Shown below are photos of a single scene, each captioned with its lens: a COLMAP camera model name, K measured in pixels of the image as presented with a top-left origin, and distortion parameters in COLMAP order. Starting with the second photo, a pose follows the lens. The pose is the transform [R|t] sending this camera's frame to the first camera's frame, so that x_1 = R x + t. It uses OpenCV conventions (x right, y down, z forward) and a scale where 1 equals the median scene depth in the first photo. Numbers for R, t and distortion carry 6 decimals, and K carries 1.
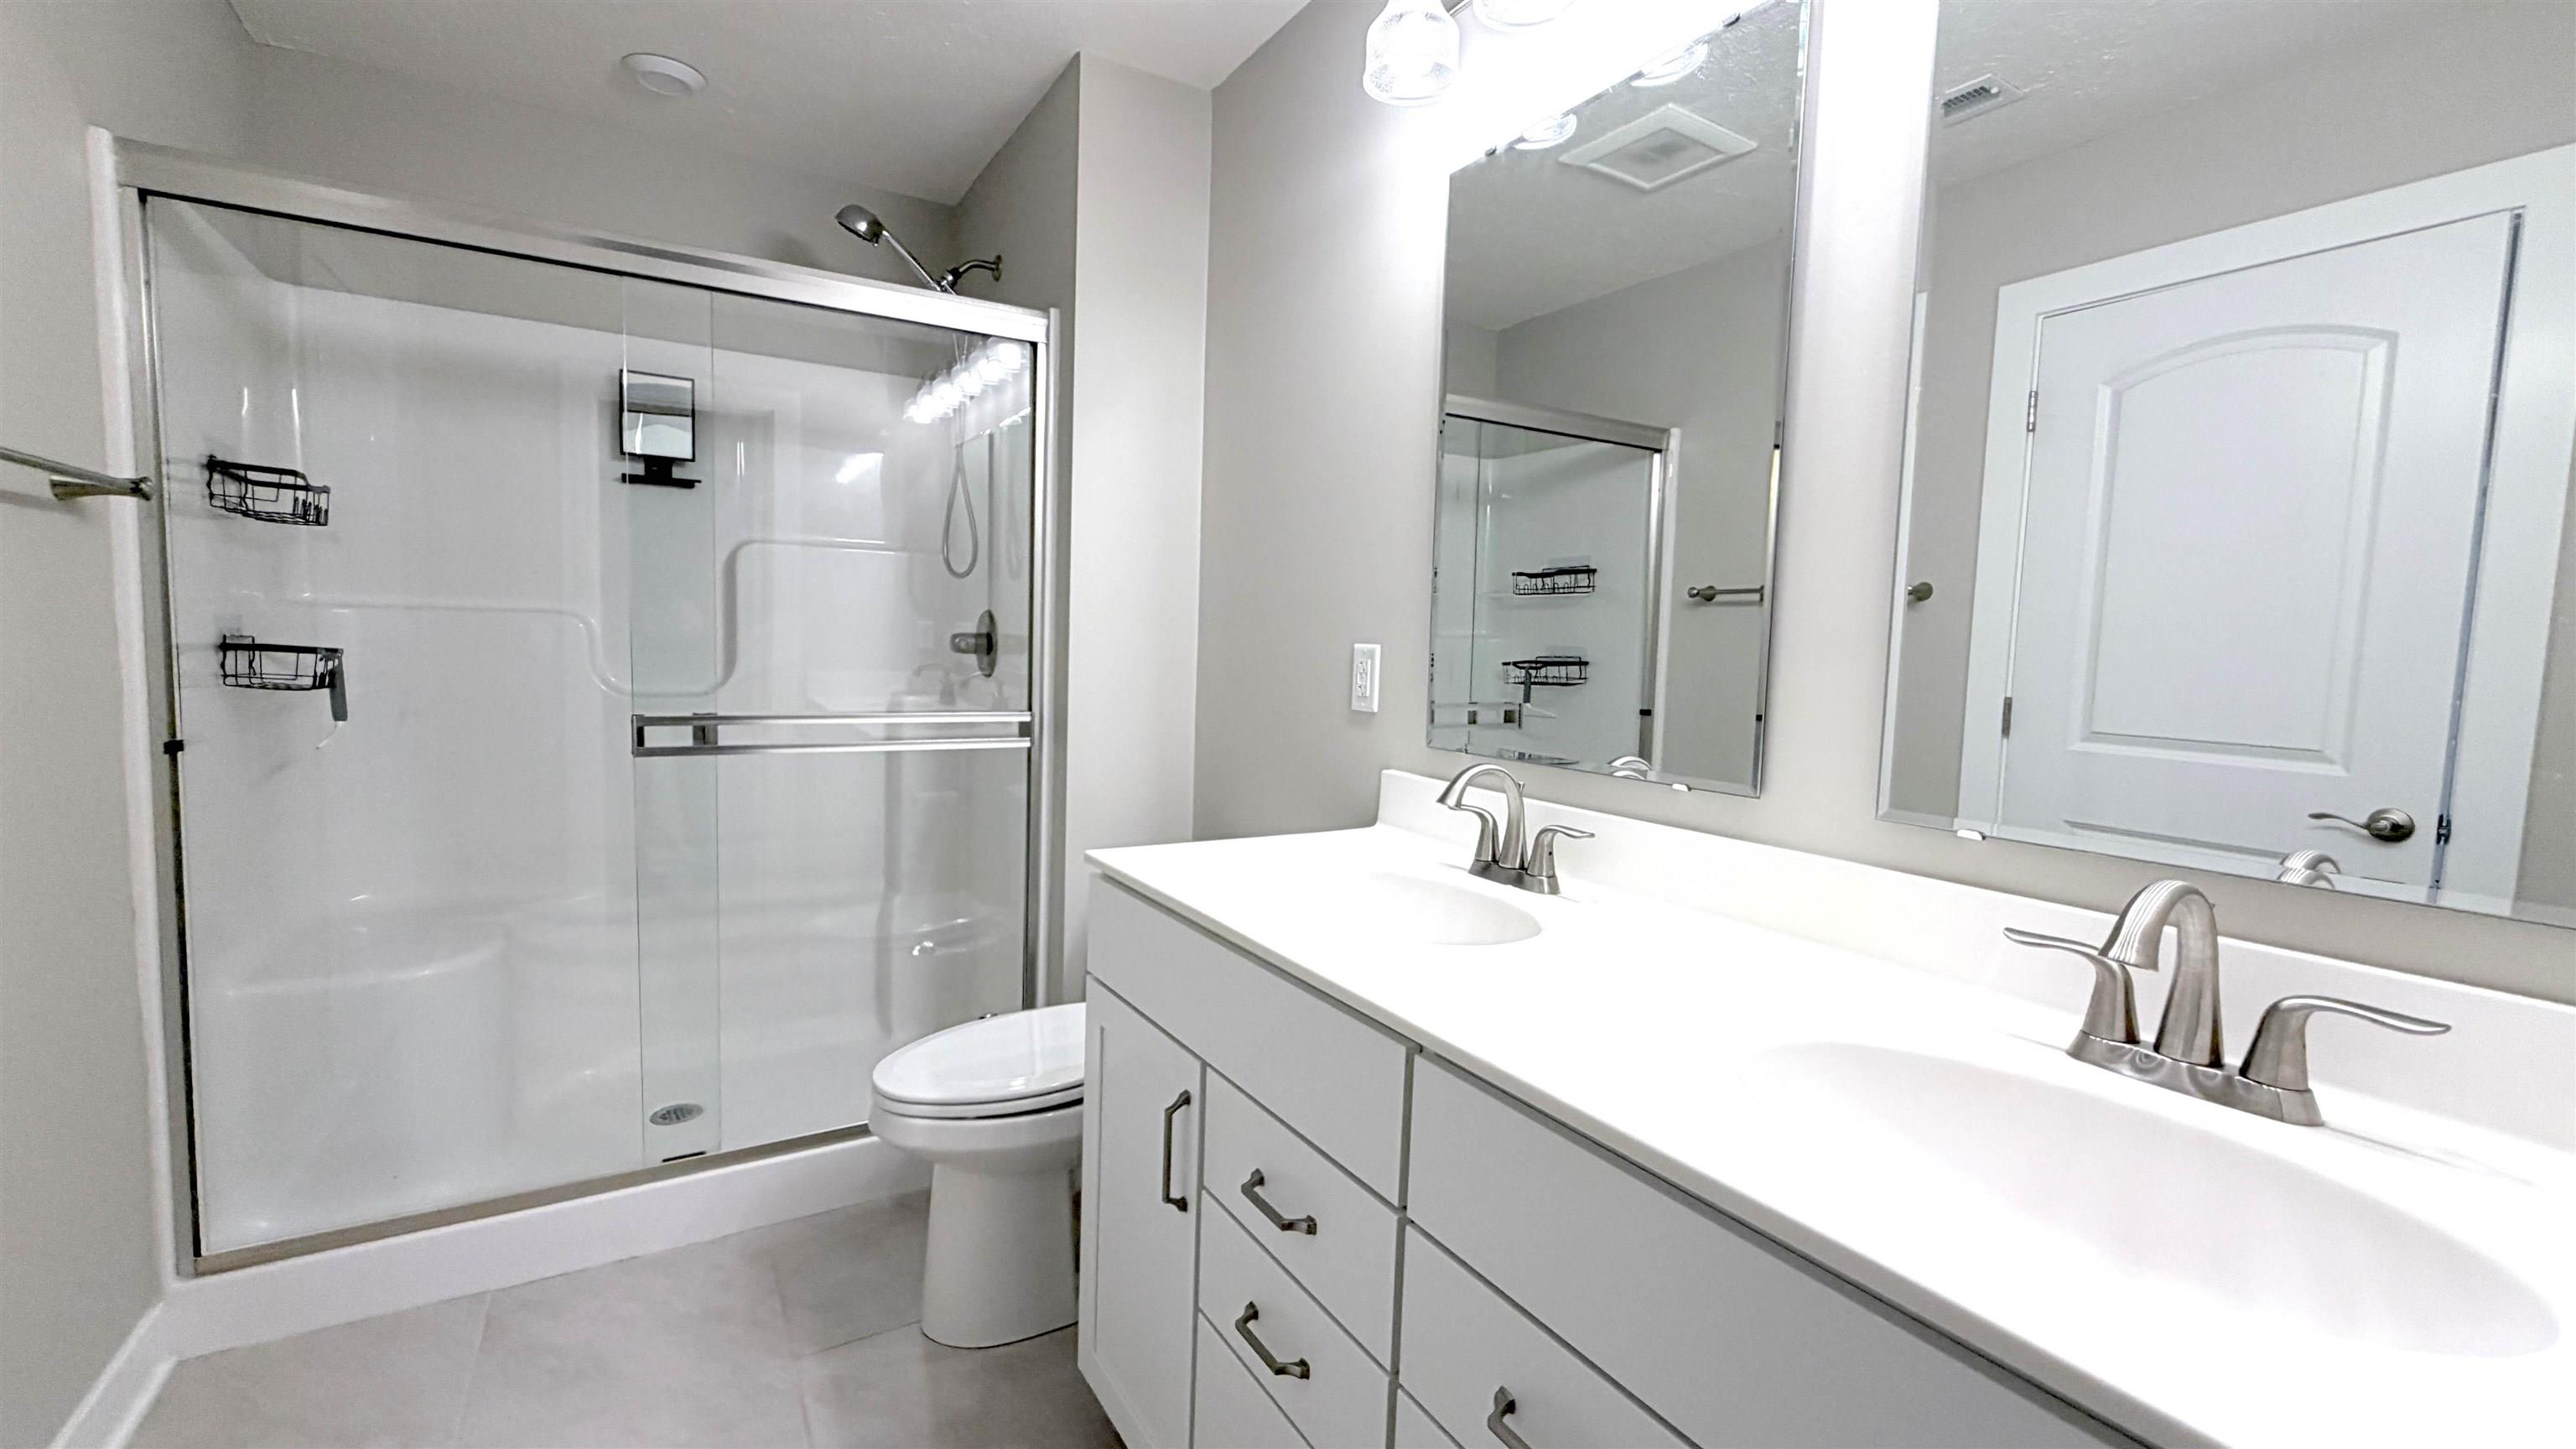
lens RADIAL K [[1029.2, 0, 1288.0], [0, 1029.2, 724.5], [0, 0, 1]] dist [0.005048, -0.000064]
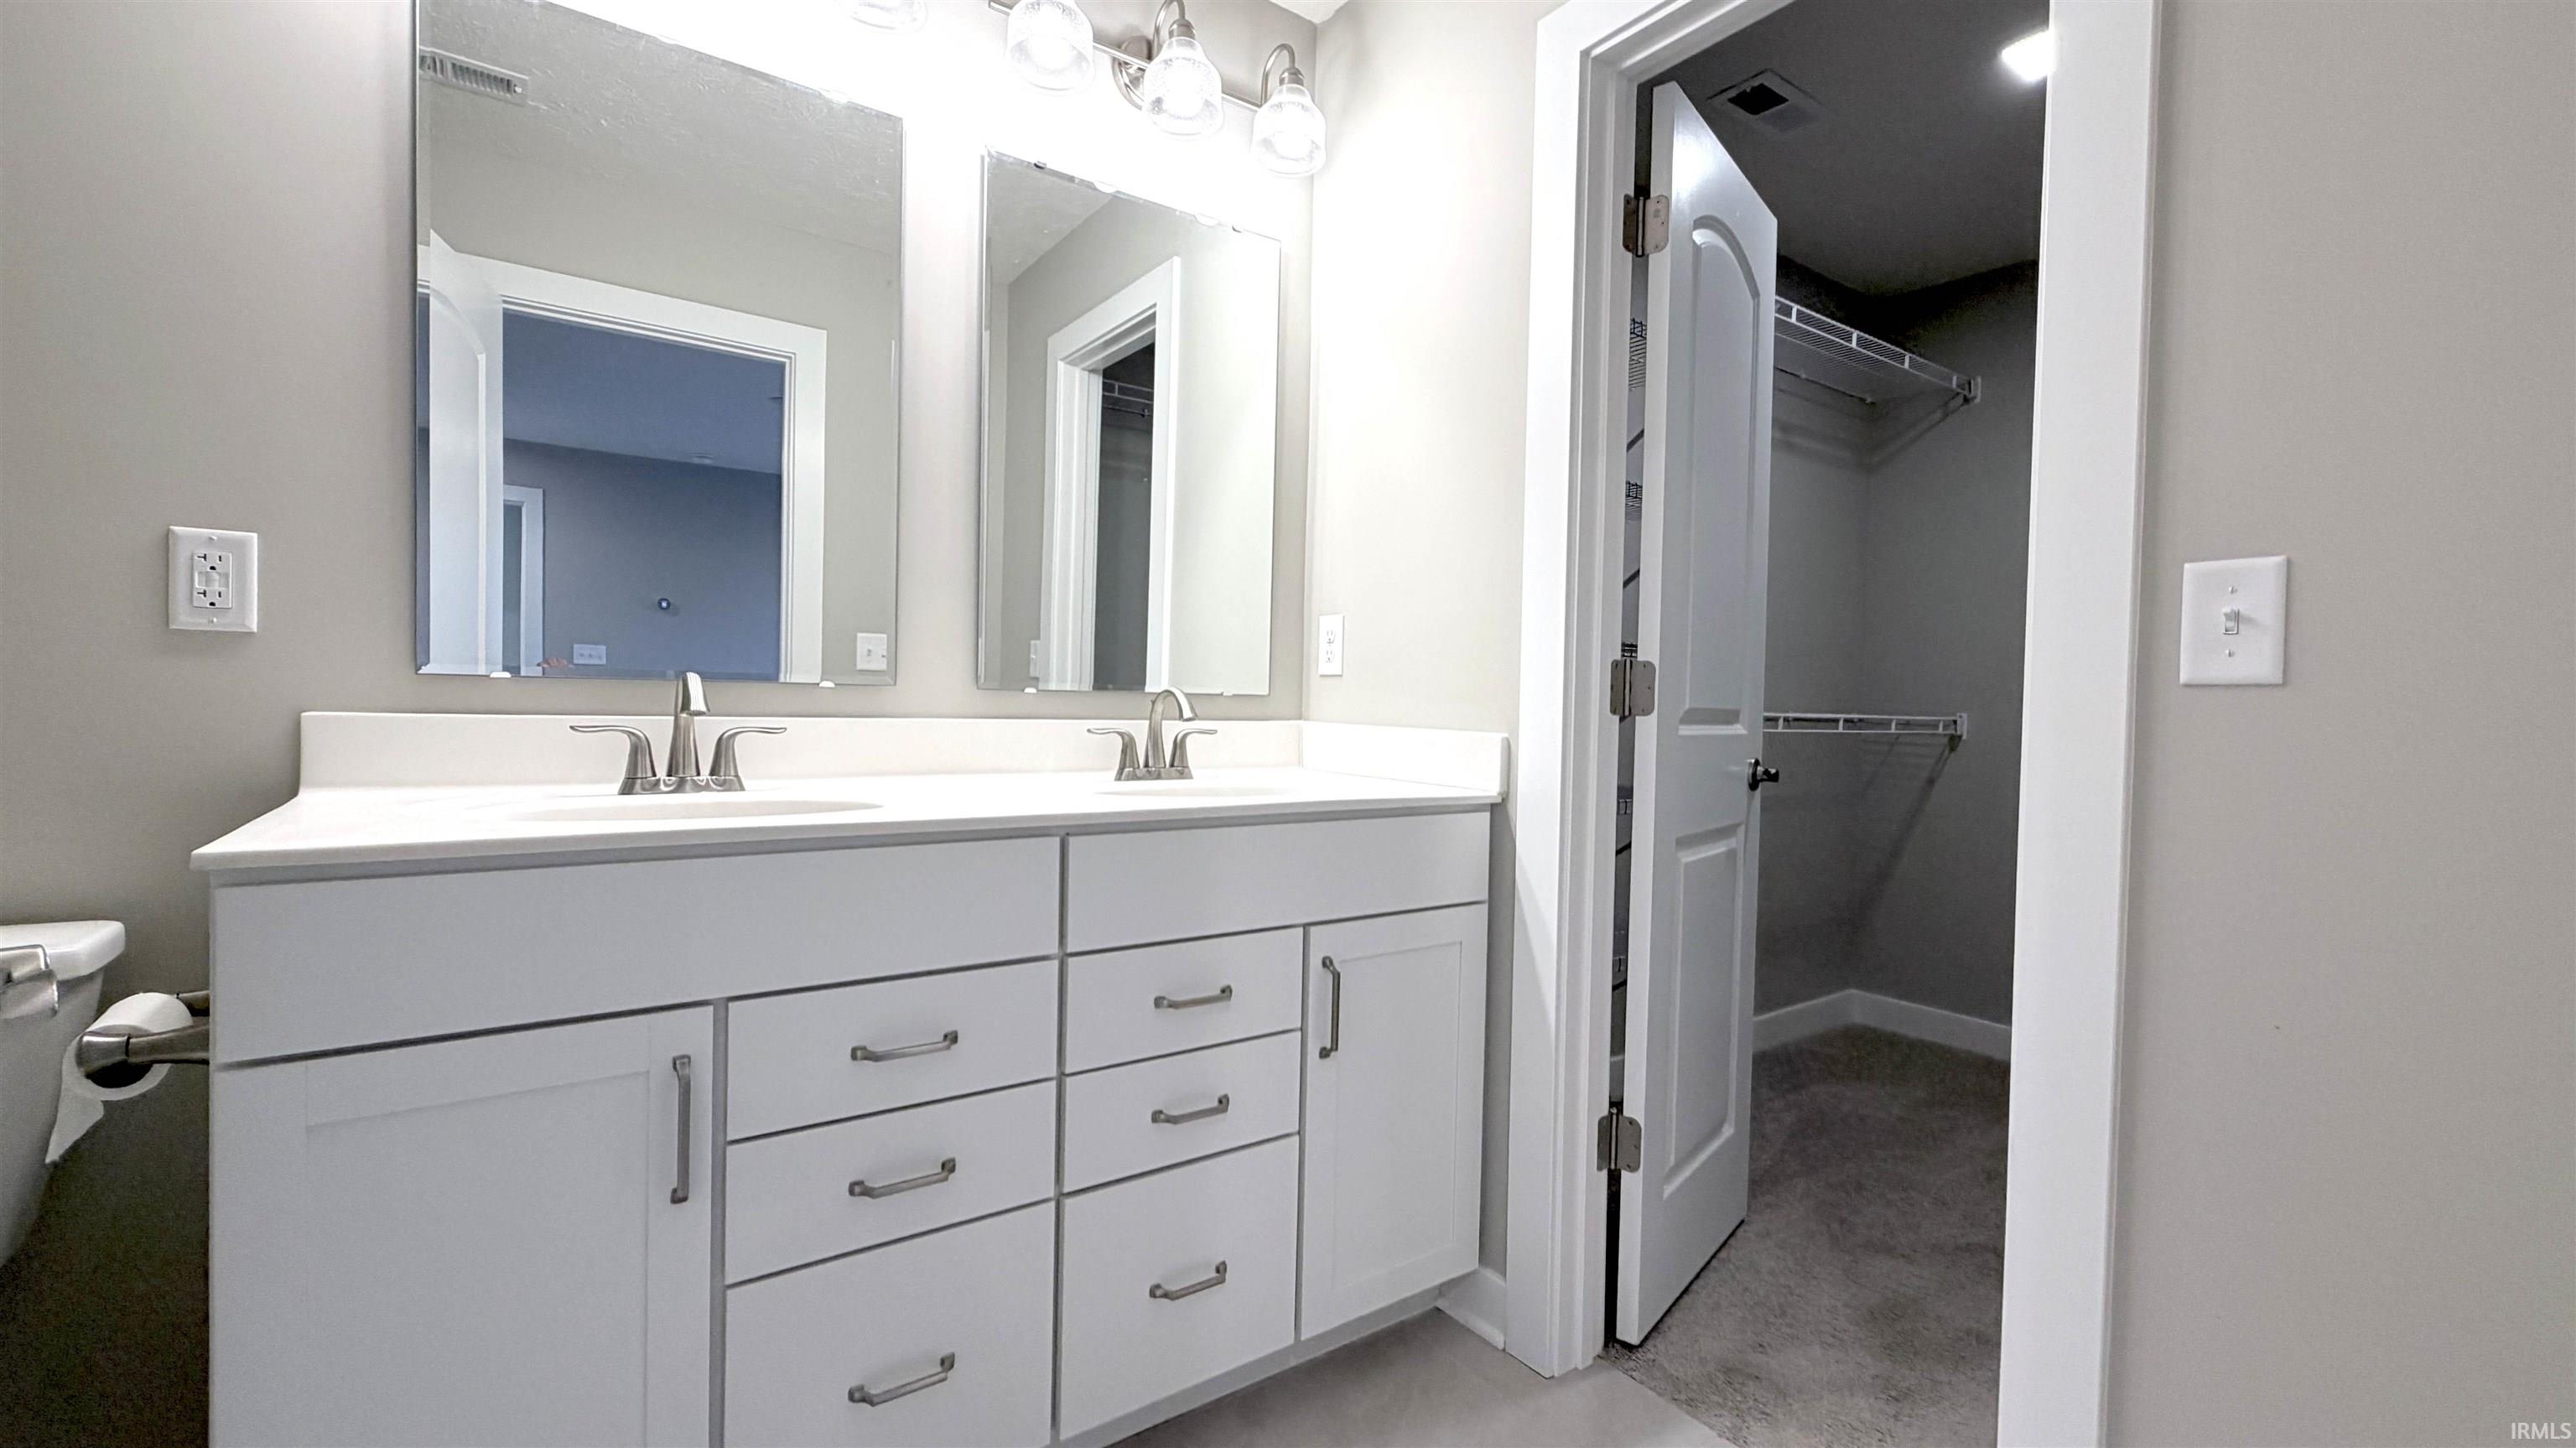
lens RADIAL K [[1029.1, 0, 1288.0], [0, 1029.1, 724.0], [0, 0, 1]] dist [0.005048, -0.000064]
pose [[-0.046632, -0.065116, 0.996788, -0.635626], [0.053582, 0.996273, 0.067589, 0.039323], [-0.997474, 0.056561, -0.042970, 0.361644]]
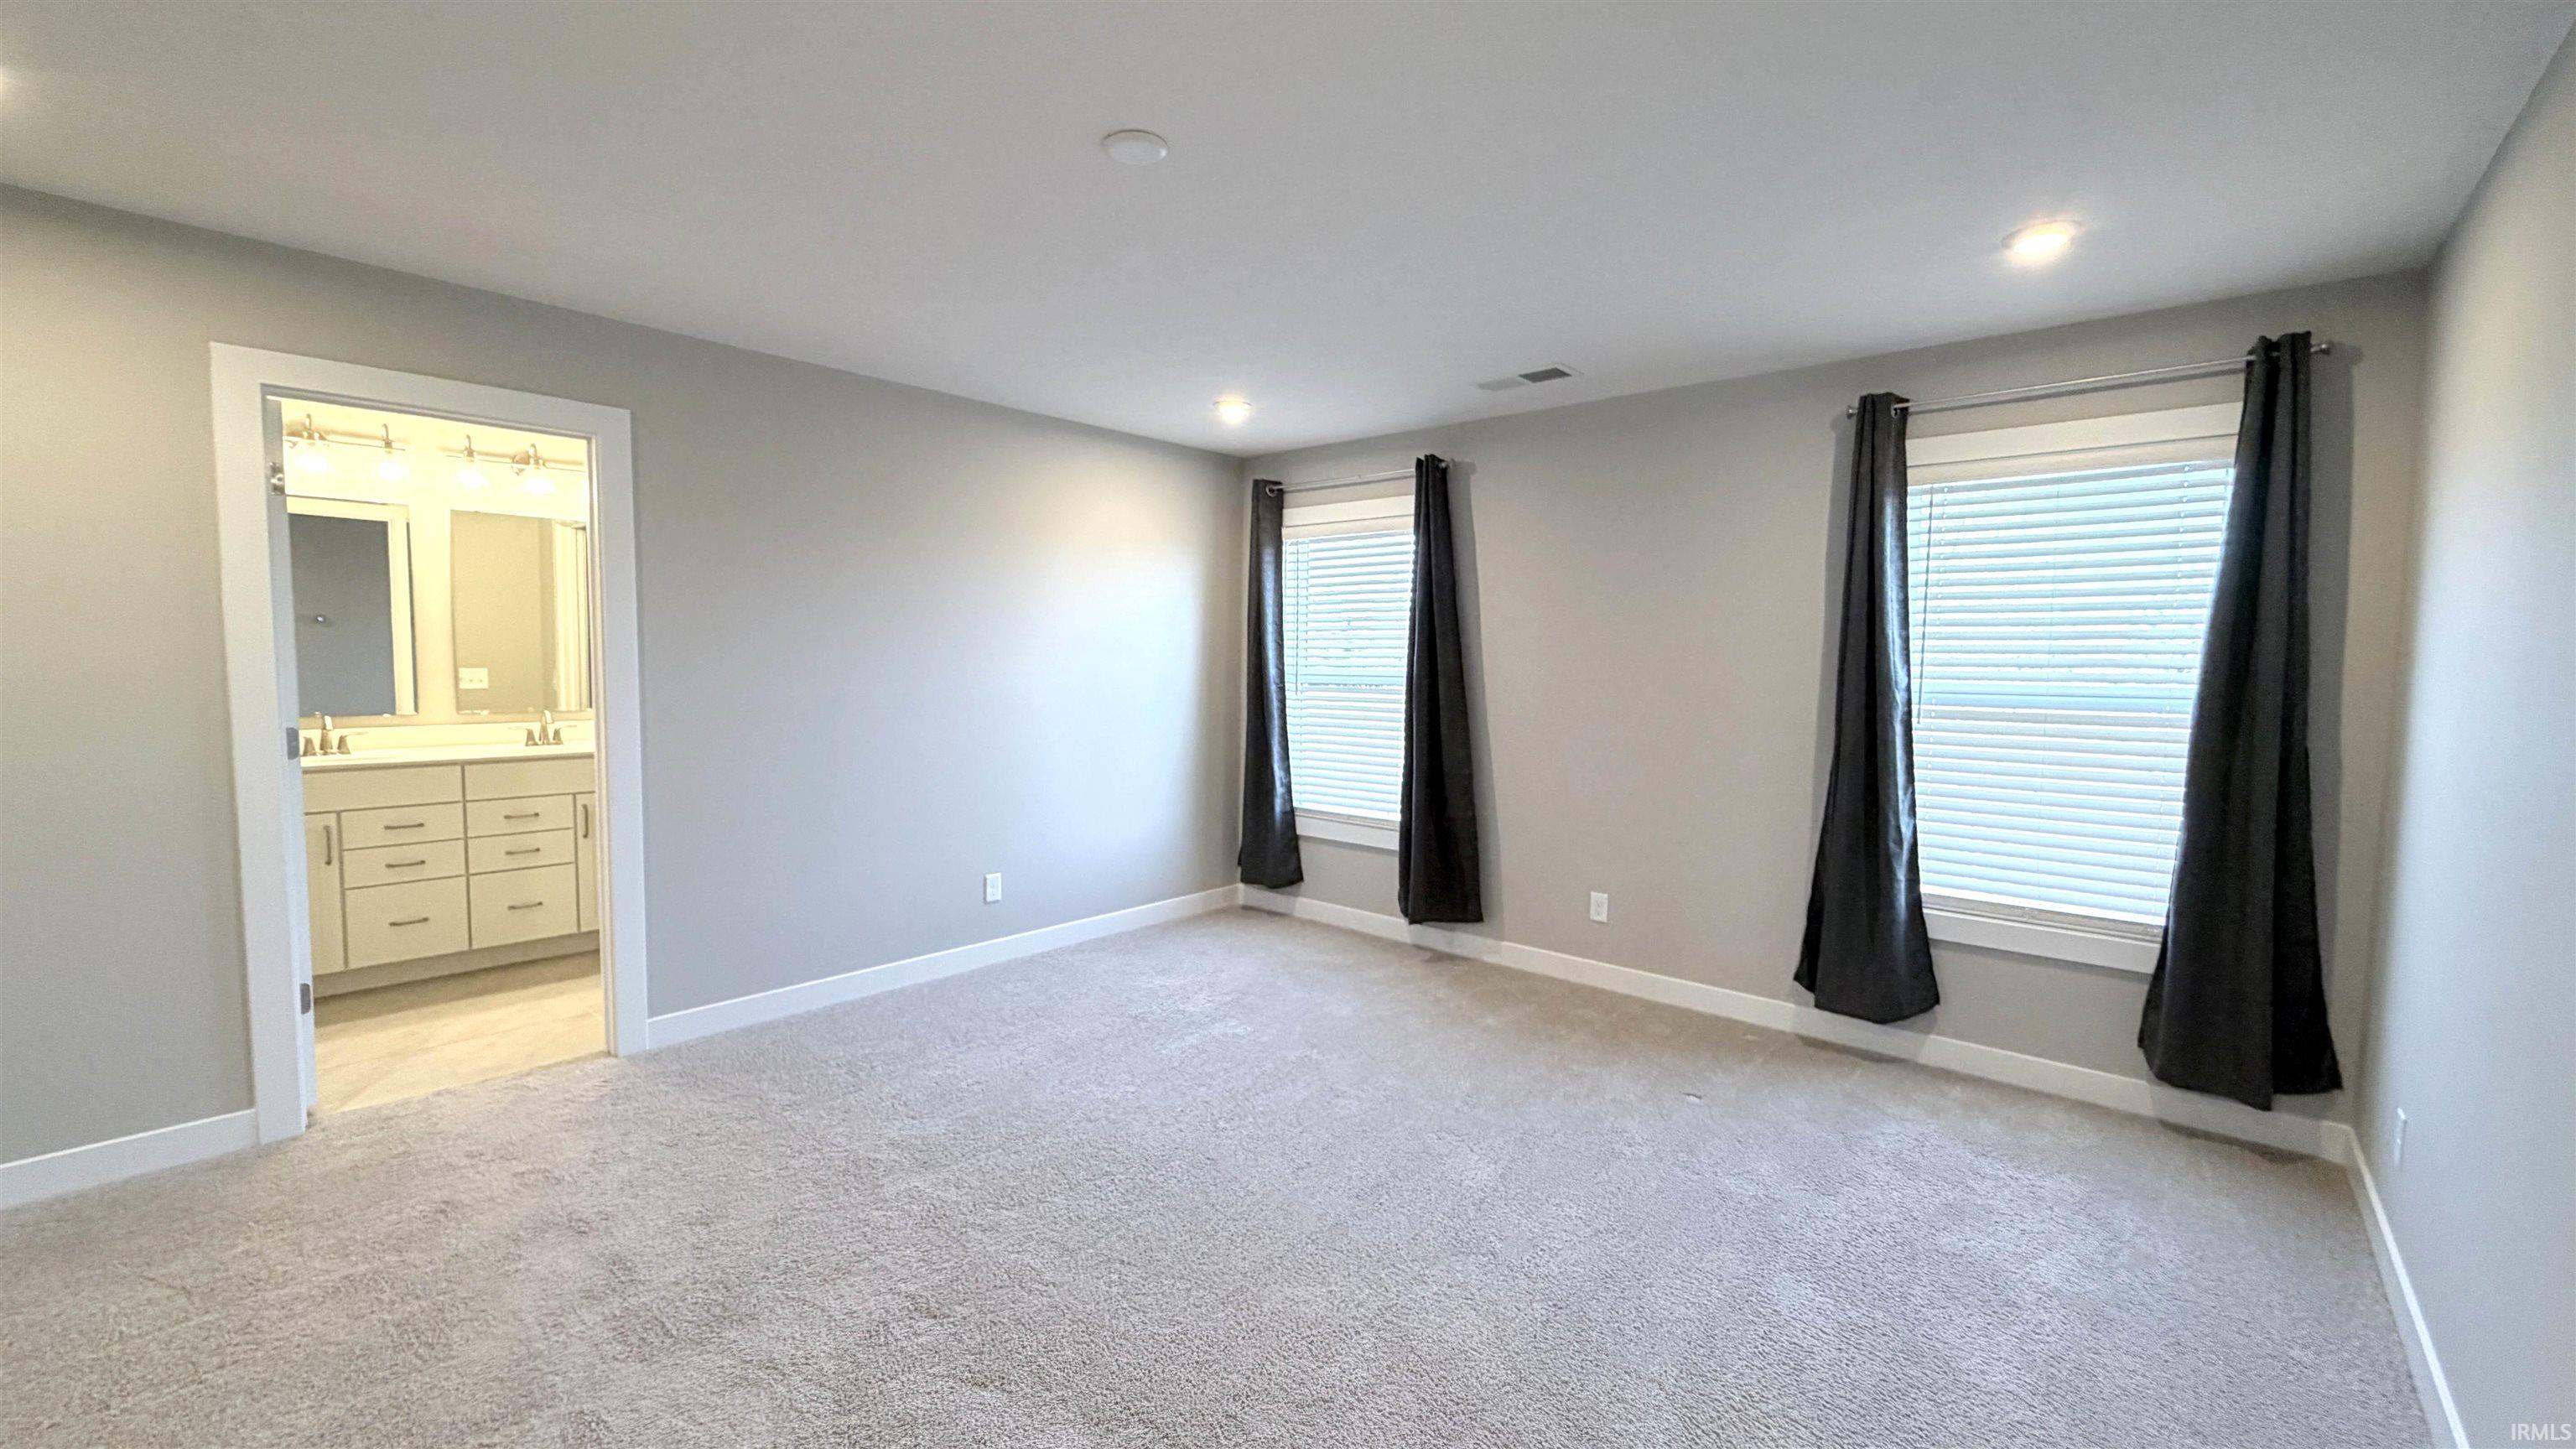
lens RADIAL K [[995.1, 0, 1288.0], [0, 995.1, 724.5], [0, 0, 1]] dist [-0.004932, 0.000002]
pose [[-0.266858, -0.104738, 0.958028, -2.513445], [0.054760, 0.990823, 0.123577, -0.105680], [-0.962179, 0.085439, -0.258674, -0.707217]]
